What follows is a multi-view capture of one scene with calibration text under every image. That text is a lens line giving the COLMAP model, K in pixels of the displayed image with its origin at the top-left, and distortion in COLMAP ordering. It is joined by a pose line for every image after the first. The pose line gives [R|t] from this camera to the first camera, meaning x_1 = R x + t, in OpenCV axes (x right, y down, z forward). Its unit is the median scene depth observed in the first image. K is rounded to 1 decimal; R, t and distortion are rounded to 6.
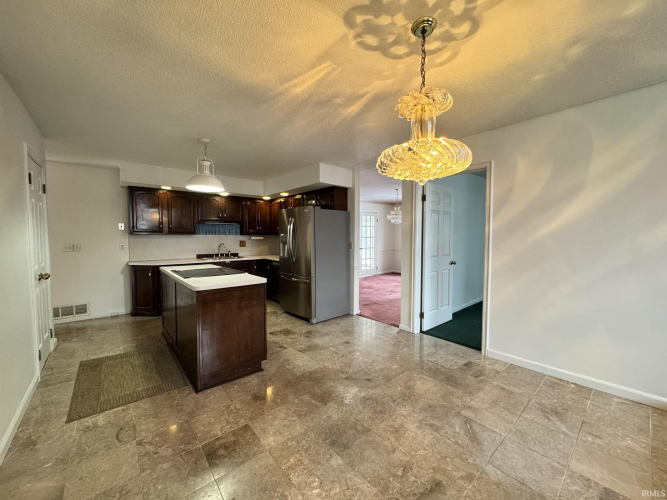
lens RADIAL K [[265.2, 0, 333.2], [0, 265.2, 249.1], [0, 0, 1]] dist [-0.002105, 0.000334]
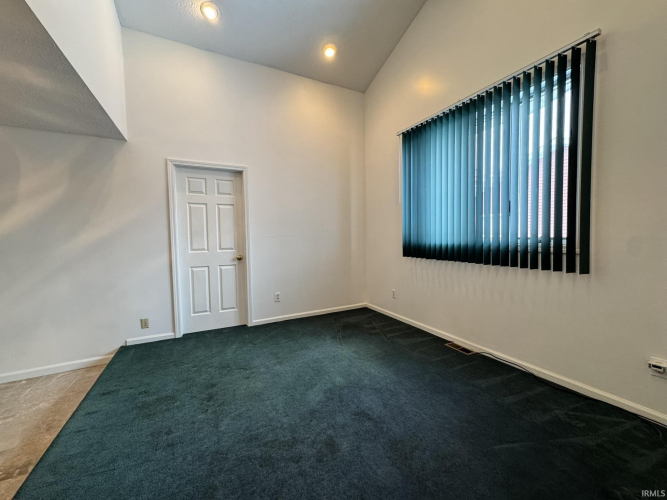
lens RADIAL K [[265.2, 0, 333.2], [0, 265.2, 249.1], [0, 0, 1]] dist [-0.002105, 0.000334]
pose [[0.235197, -0.051020, 0.970608, 0.092538], [0.063051, 0.997319, 0.037145, 0.003658], [-0.969900, 0.052461, 0.237783, -0.289017]]
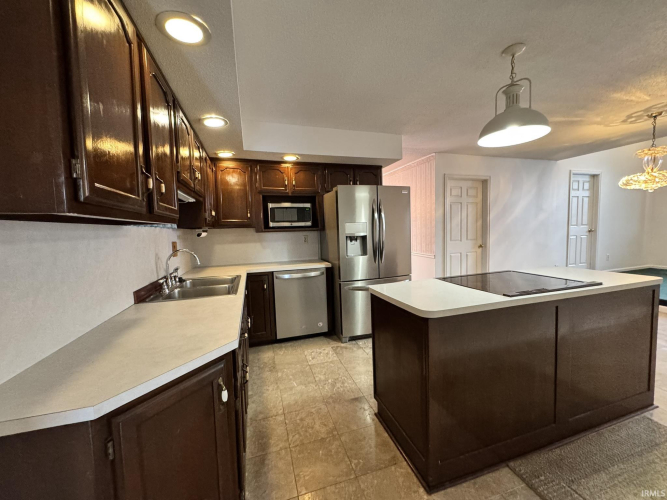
lens RADIAL K [[265.2, 0, 333.2], [0, 265.2, 249.1], [0, 0, 1]] dist [-0.002105, 0.000334]
pose [[0.397210, -0.080433, 0.914196, -0.848059], [0.075299, 0.995650, 0.054883, -0.032146], [-0.914633, 0.047037, 0.401539, 0.817117]]
